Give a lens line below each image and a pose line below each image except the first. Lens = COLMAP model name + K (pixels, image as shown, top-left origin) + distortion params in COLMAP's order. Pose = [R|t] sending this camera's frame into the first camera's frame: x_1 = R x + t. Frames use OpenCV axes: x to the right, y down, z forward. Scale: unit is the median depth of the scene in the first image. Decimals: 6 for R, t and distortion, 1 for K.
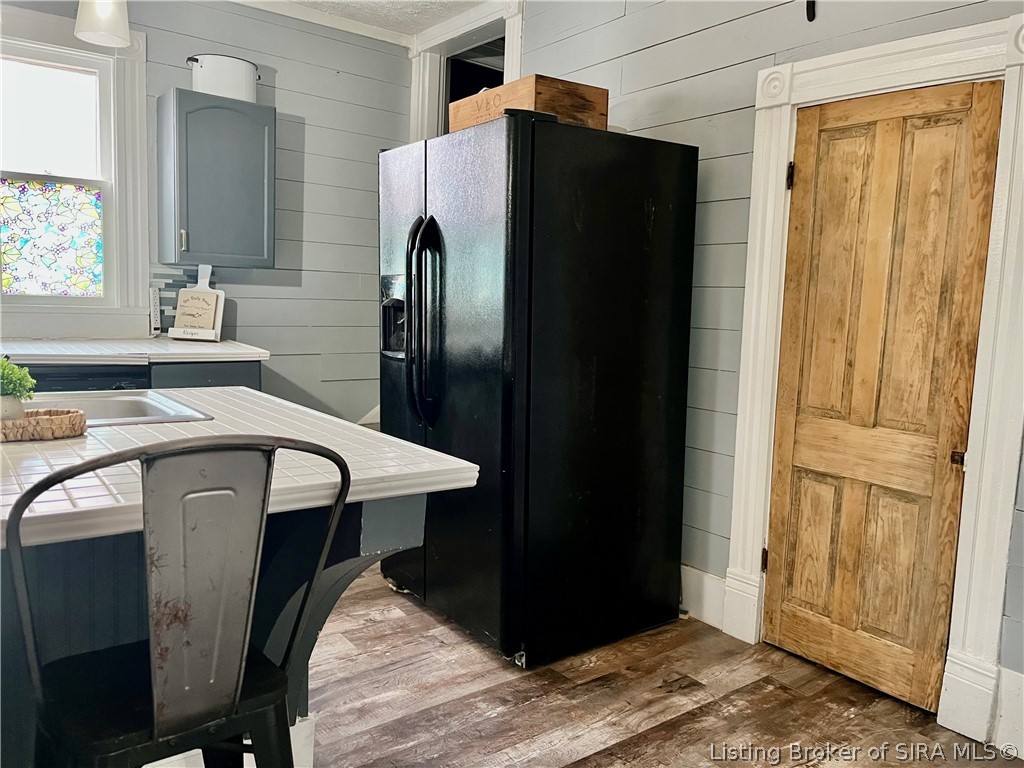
lens RADIAL K [[780.3, 0, 511.5], [0, 780.3, 389.7], [0, 0, 1]] dist [0.047824, -0.056589]
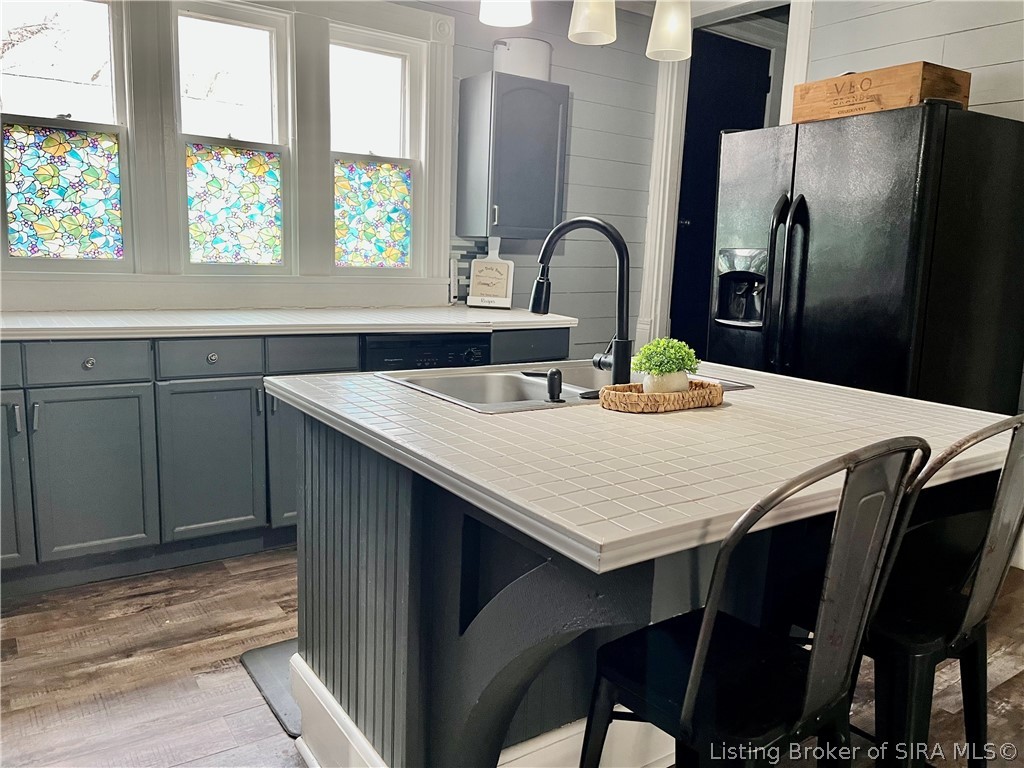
lens RADIAL K [[780.3, 0, 511.5], [0, 780.3, 392.9], [0, 0, 1]] dist [0.047824, -0.056589]
pose [[0.999070, 0.002934, -0.043013, -0.450623], [-0.000284, 0.998109, 0.061475, -0.015933], [0.043112, -0.061405, 0.997181, -0.114331]]
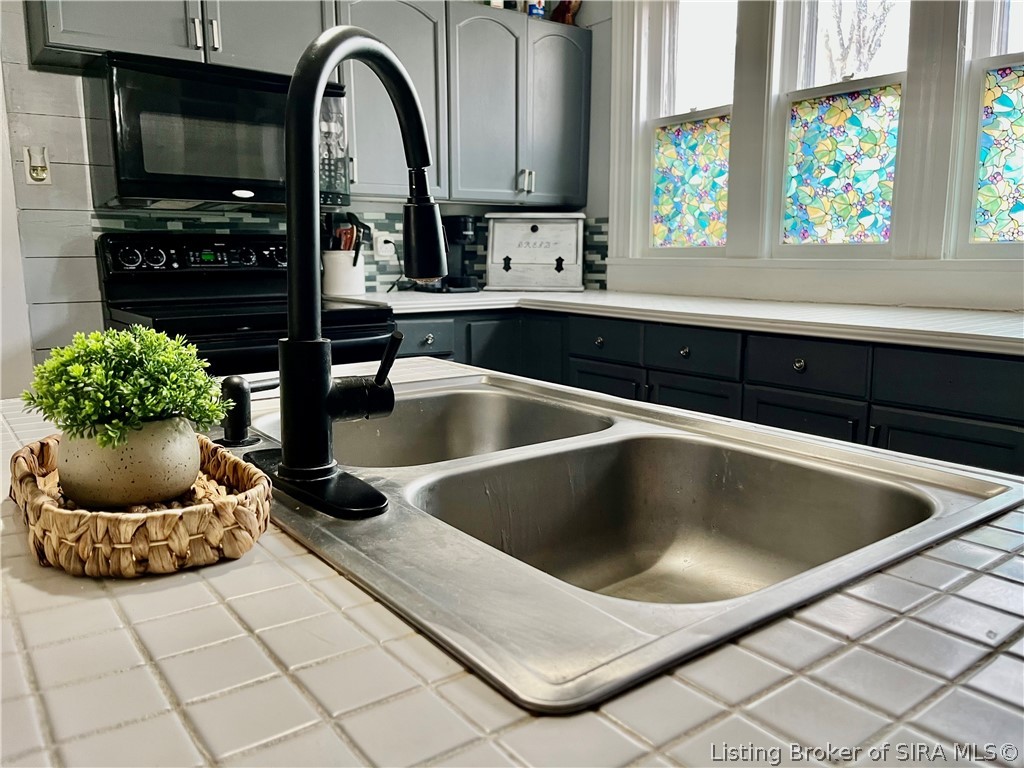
lens RADIAL K [[780.3, 0, 513.3], [0, 780.3, 380.8], [0, 0, 1]] dist [0.047824, -0.056589]
pose [[-0.001923, 0.119996, -0.992773, -0.126856], [-0.106400, 0.987114, 0.119518, -0.045676], [0.994322, 0.105861, 0.010869, 0.634365]]
